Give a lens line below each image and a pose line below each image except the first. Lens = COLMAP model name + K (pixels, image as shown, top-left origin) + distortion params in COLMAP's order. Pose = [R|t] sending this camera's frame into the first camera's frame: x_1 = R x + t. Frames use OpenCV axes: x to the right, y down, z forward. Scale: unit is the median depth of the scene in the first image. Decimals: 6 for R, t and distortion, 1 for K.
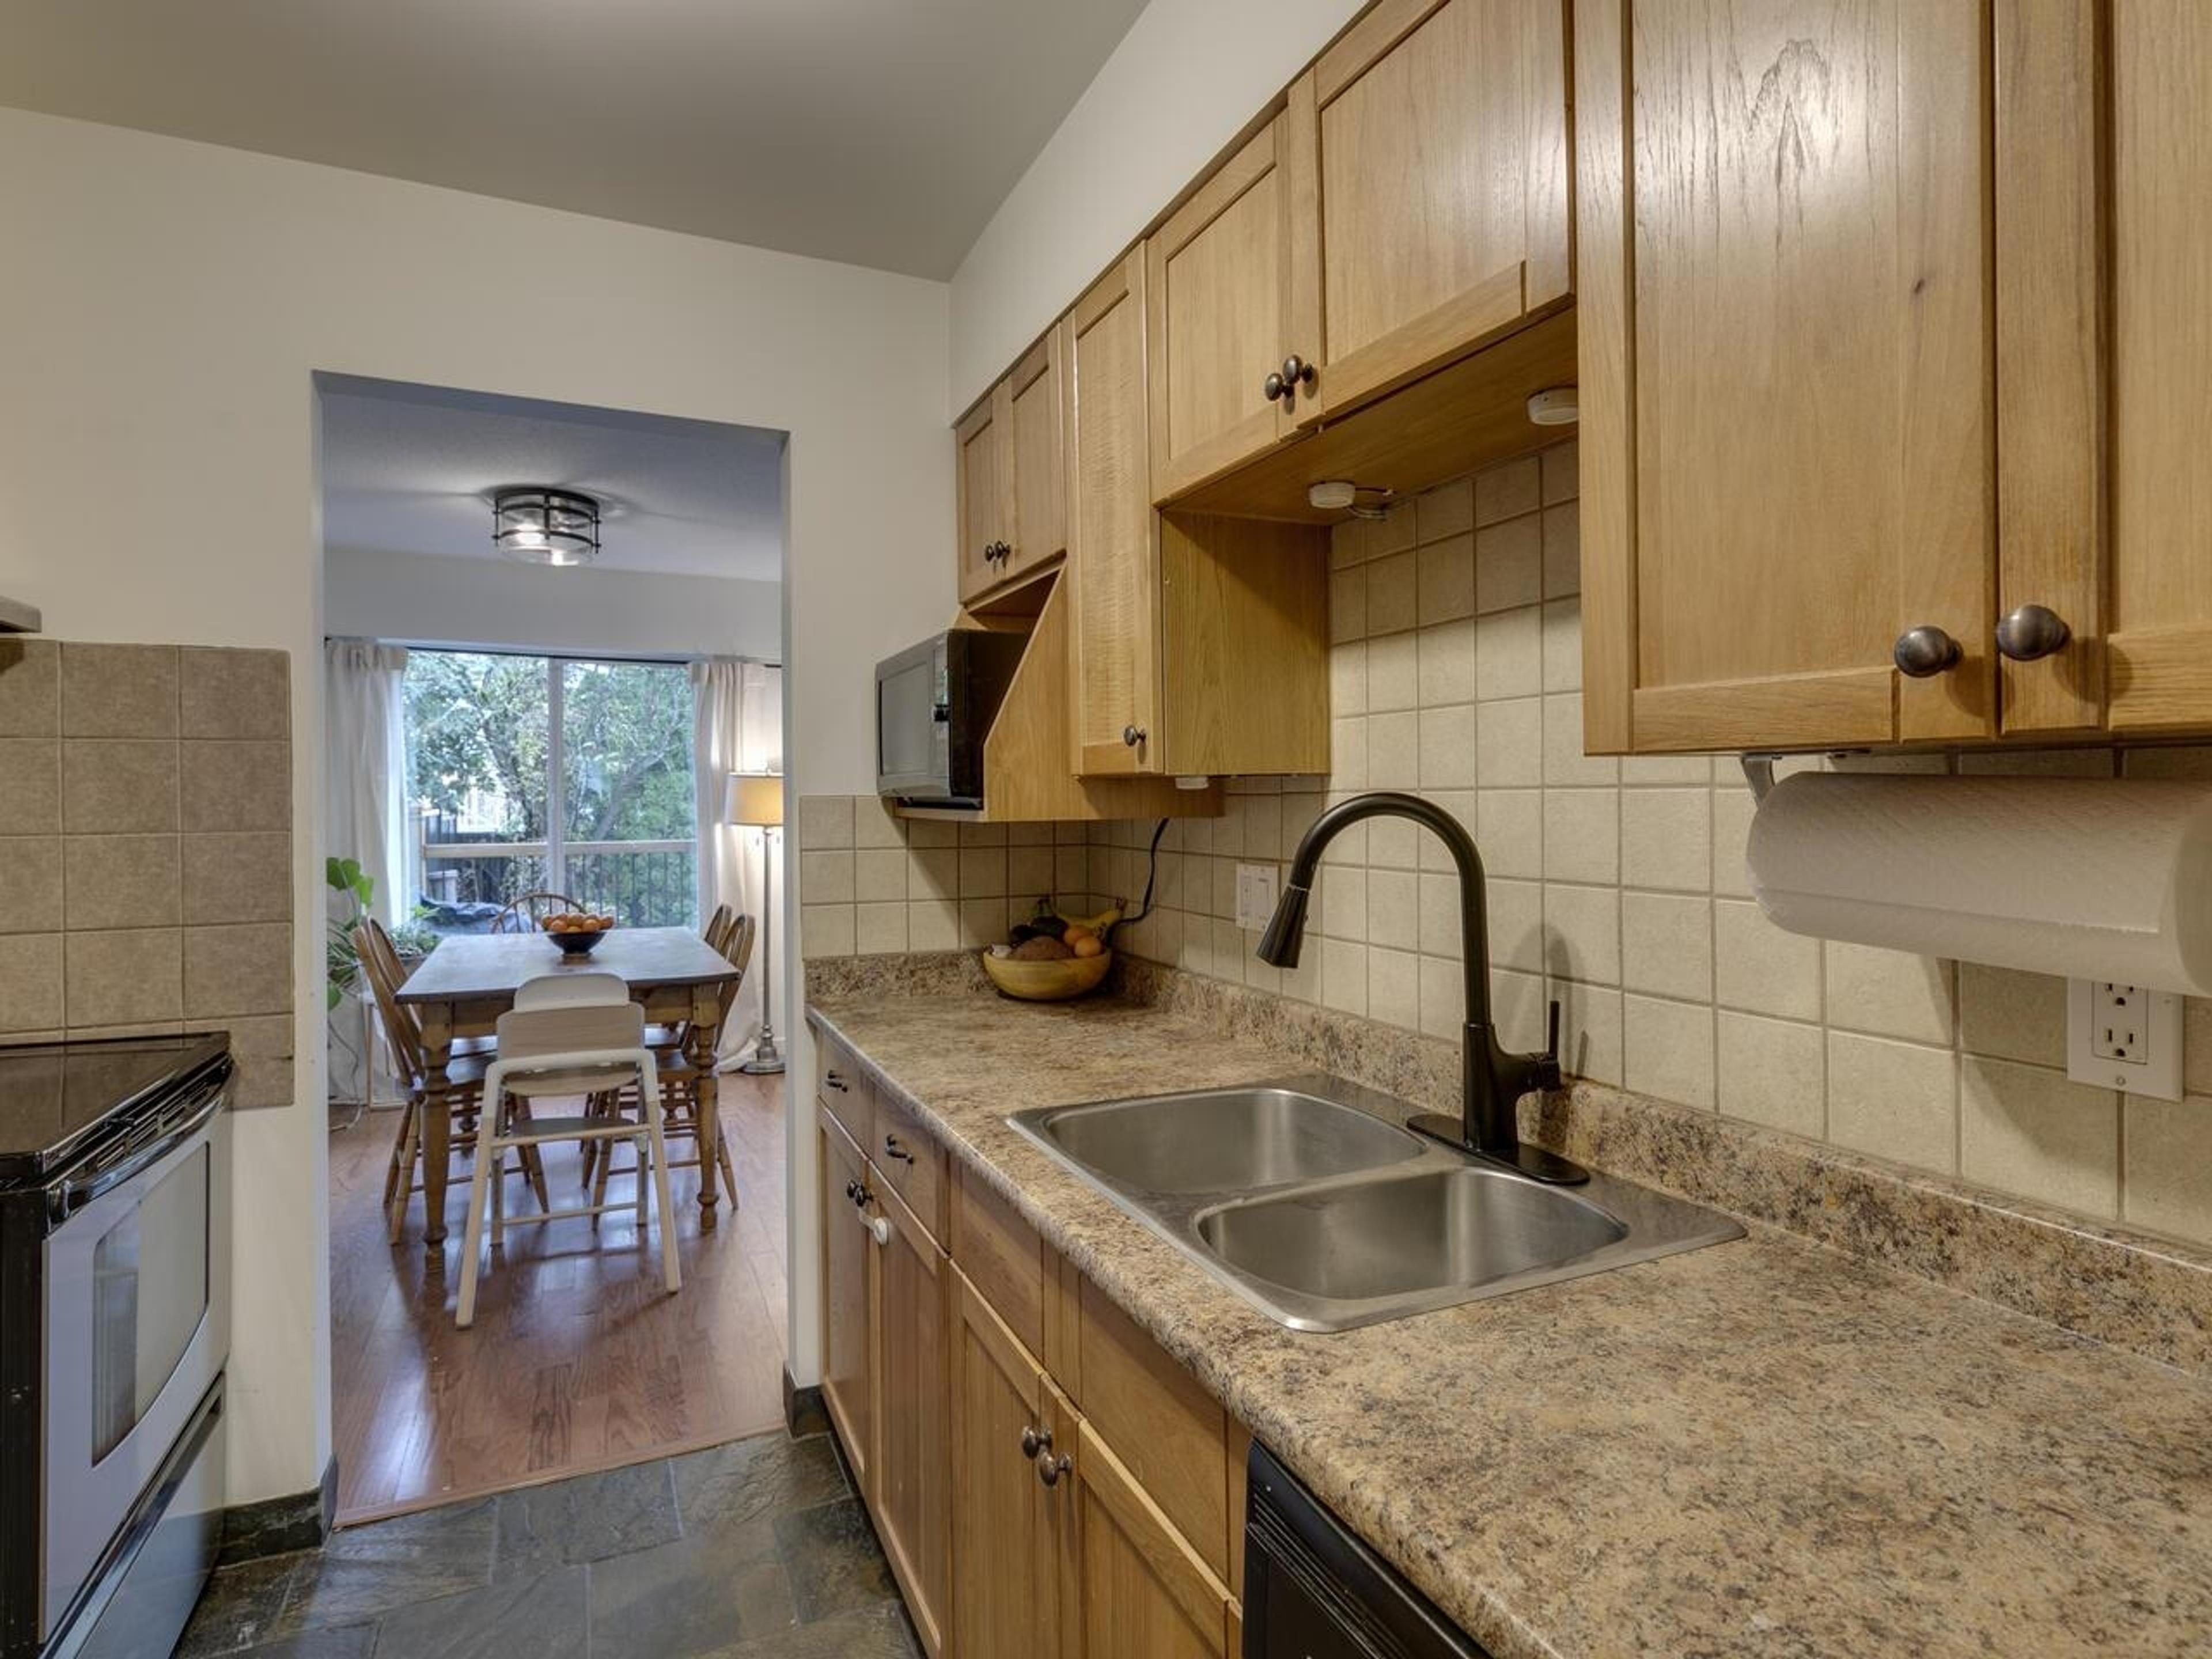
lens RADIAL K [[1154.8, 0, 1089.2], [0, 1154.8, 799.4], [0, 0, 1]] dist [0.001305, -0.001662]
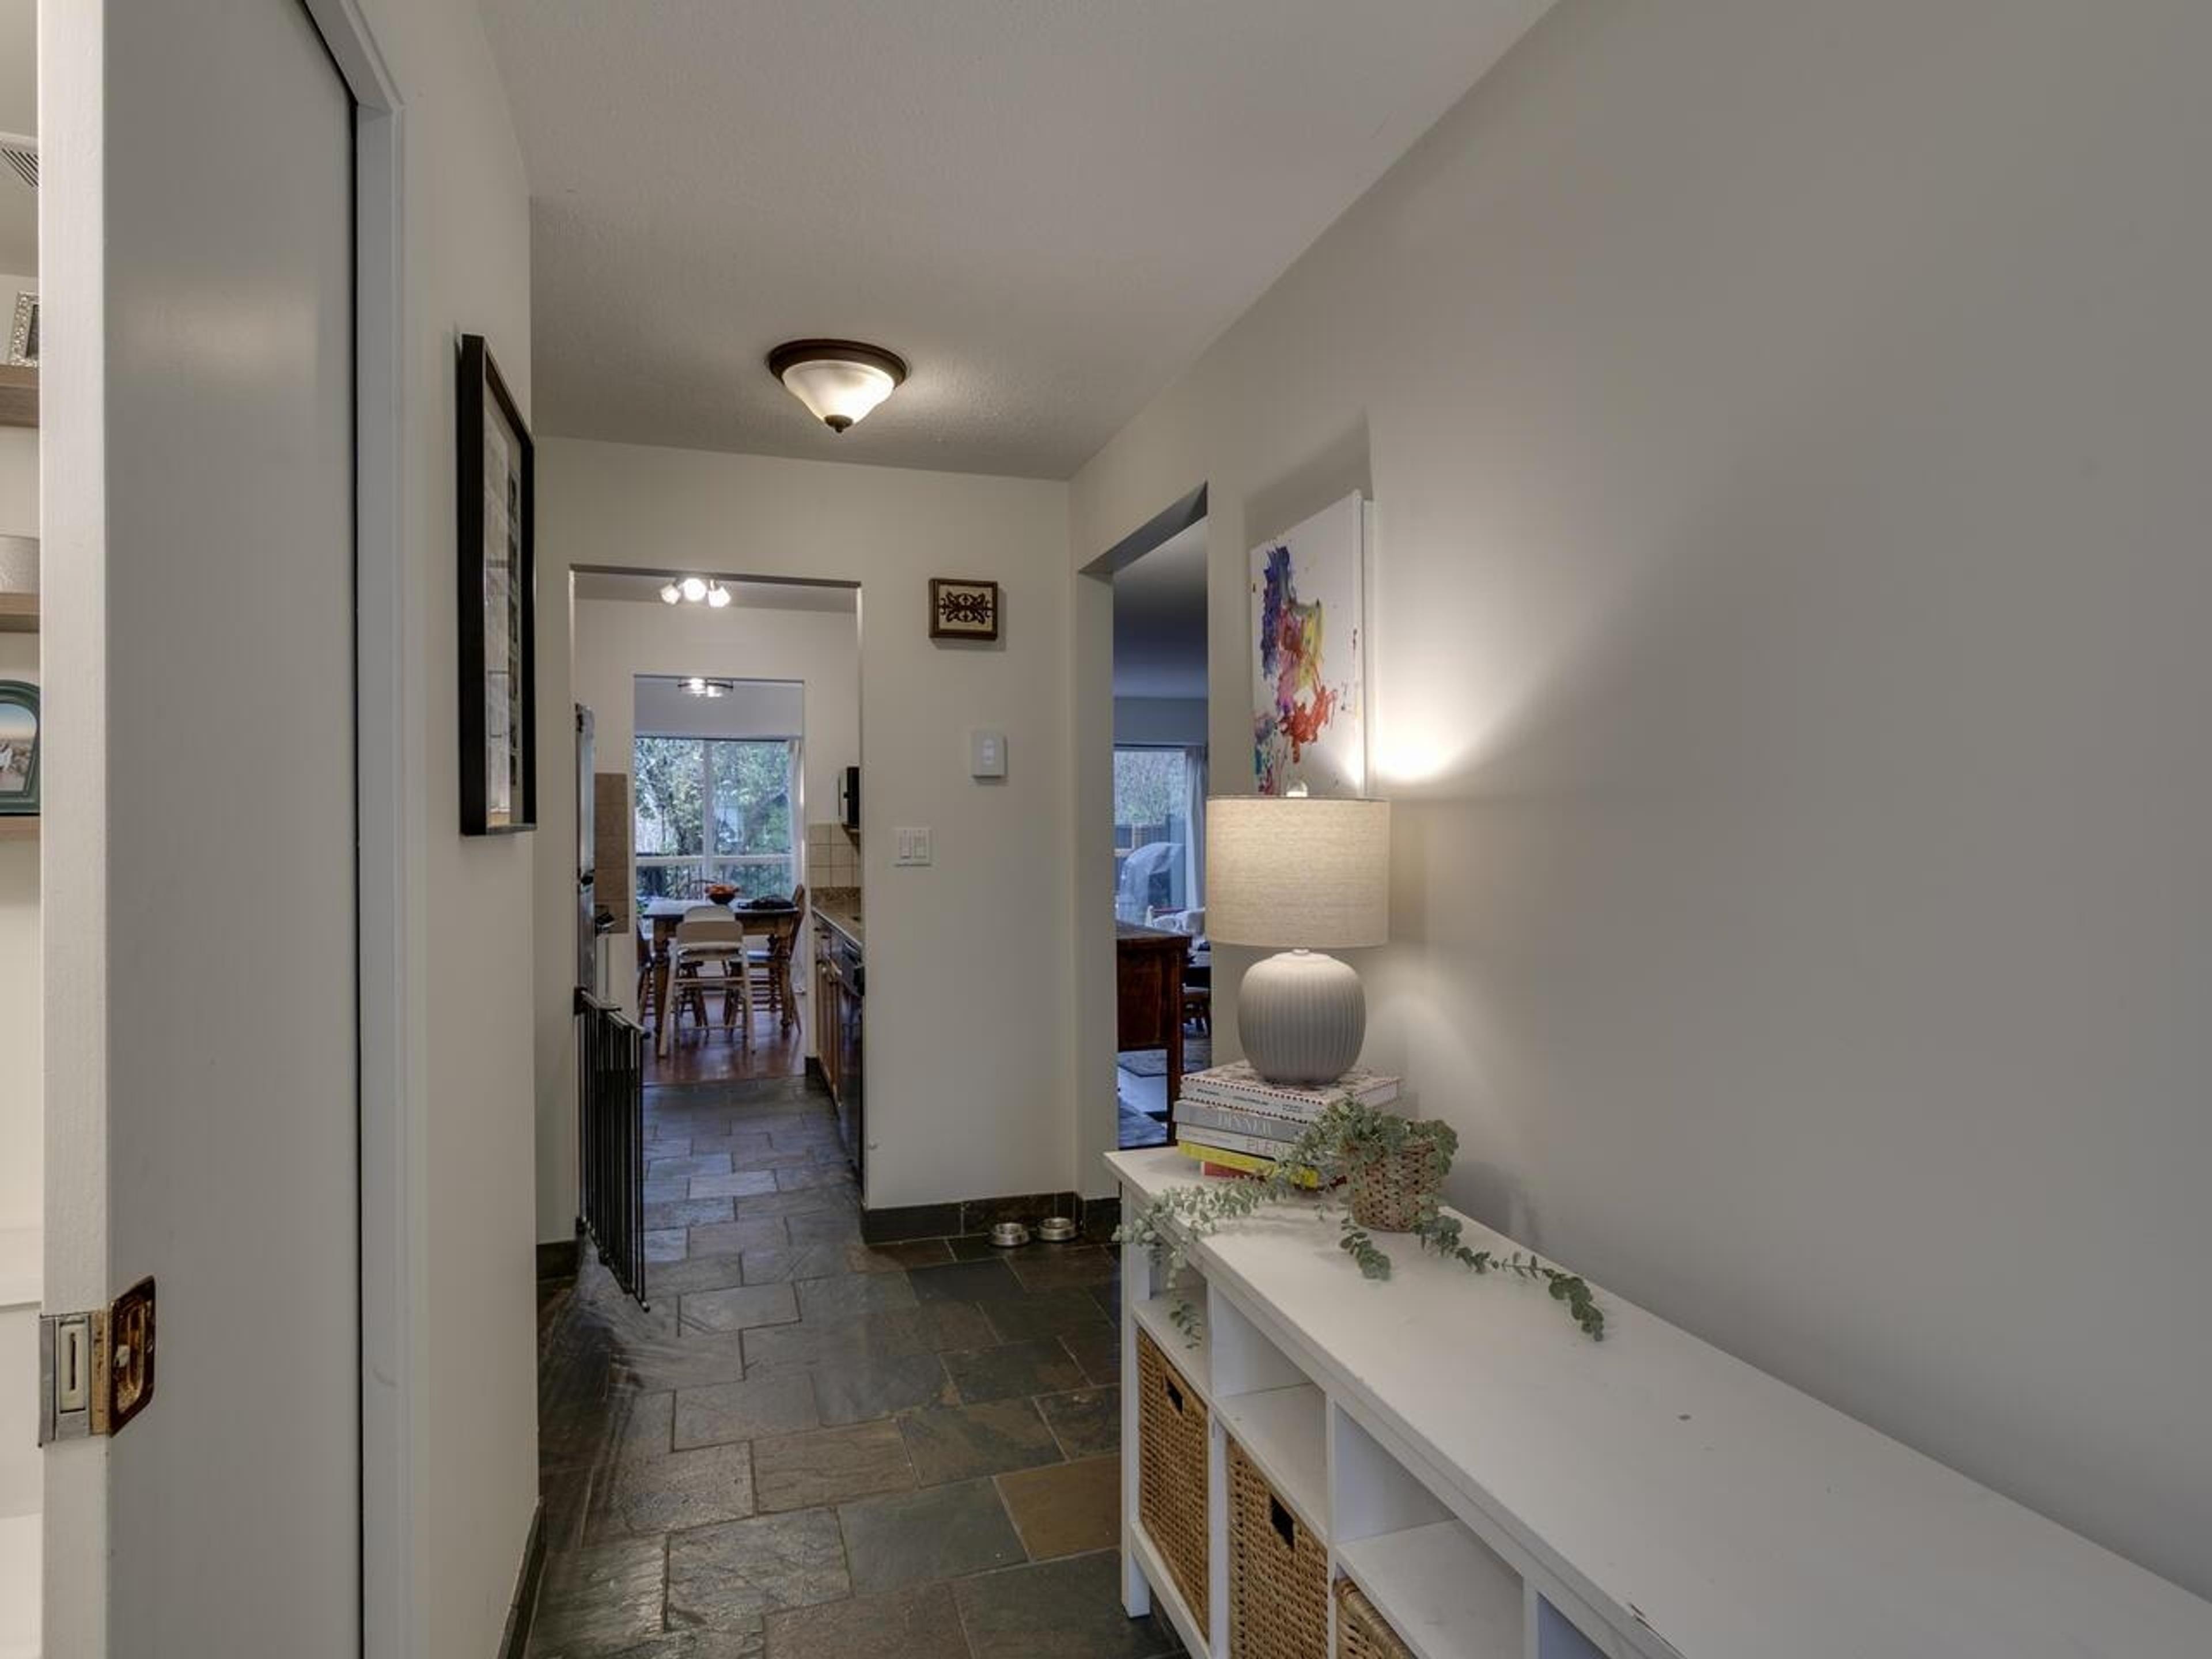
lens RADIAL K [[1225.9, 0, 1106.0], [0, 1225.9, 829.5], [0, 0, 1]] dist [0.042565, -0.000367]
pose [[0.994034, -0.002135, -0.109050, 0.689040], [0.002549, 0.999990, 0.003658, 0.001280], [0.109041, -0.003915, 0.994030, -1.601685]]
